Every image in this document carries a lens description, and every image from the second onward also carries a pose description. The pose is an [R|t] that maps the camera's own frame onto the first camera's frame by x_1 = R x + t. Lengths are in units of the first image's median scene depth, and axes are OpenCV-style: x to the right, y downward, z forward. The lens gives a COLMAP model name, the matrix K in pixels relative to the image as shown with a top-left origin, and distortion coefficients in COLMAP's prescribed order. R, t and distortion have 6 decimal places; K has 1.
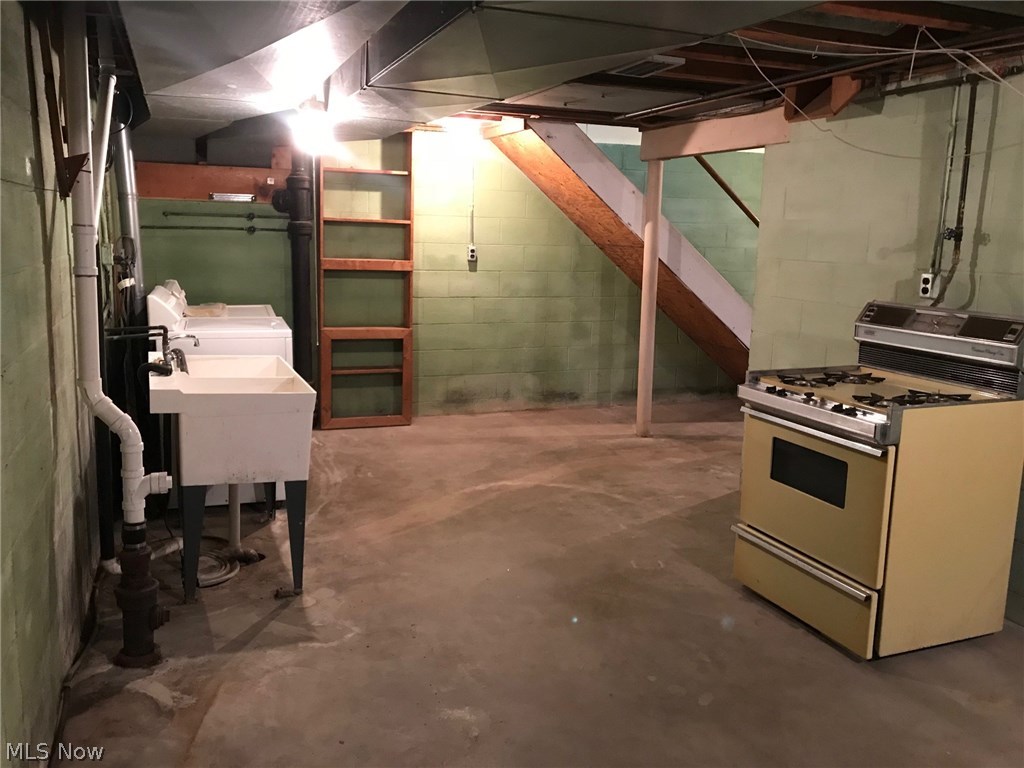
lens RADIAL K [[844.0, 0, 510.8], [0, 844.0, 380.3], [0, 0, 1]] dist [0.113830, -0.003723]
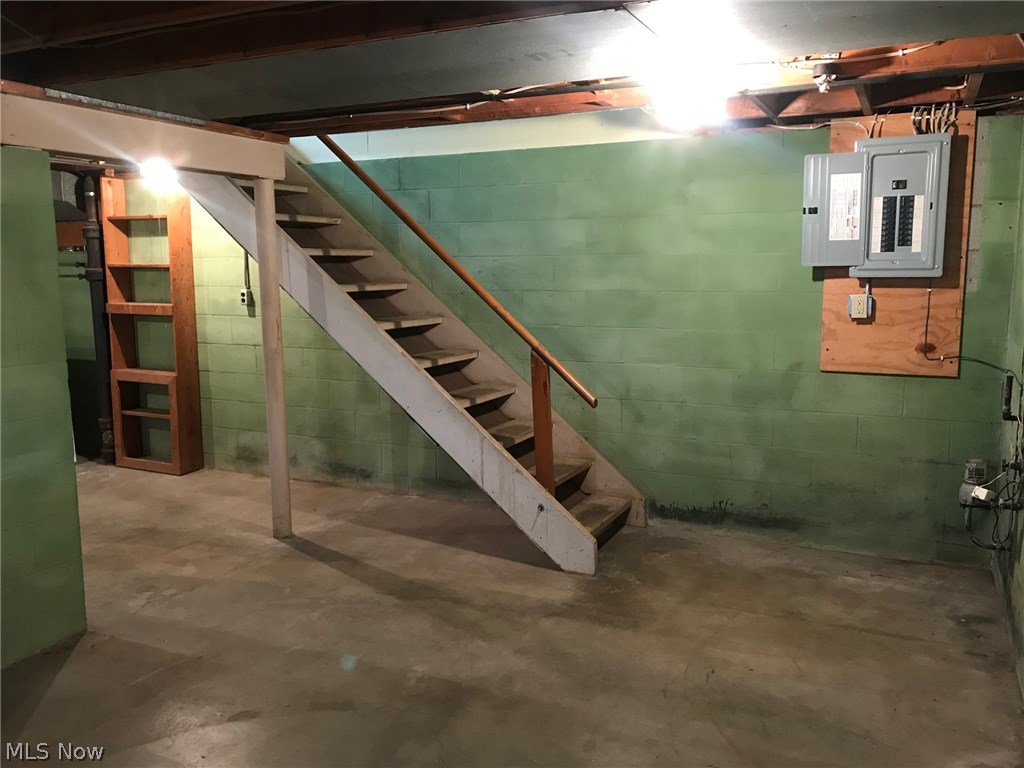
lens RADIAL K [[844.0, 0, 510.8], [0, 844.0, 380.3], [0, 0, 1]] dist [0.113830, -0.003723]
pose [[0.672530, 0.071578, -0.736600, 0.802736], [-0.105630, 0.994406, 0.000188, -0.089945], [0.732492, 0.077680, 0.676329, 0.582227]]
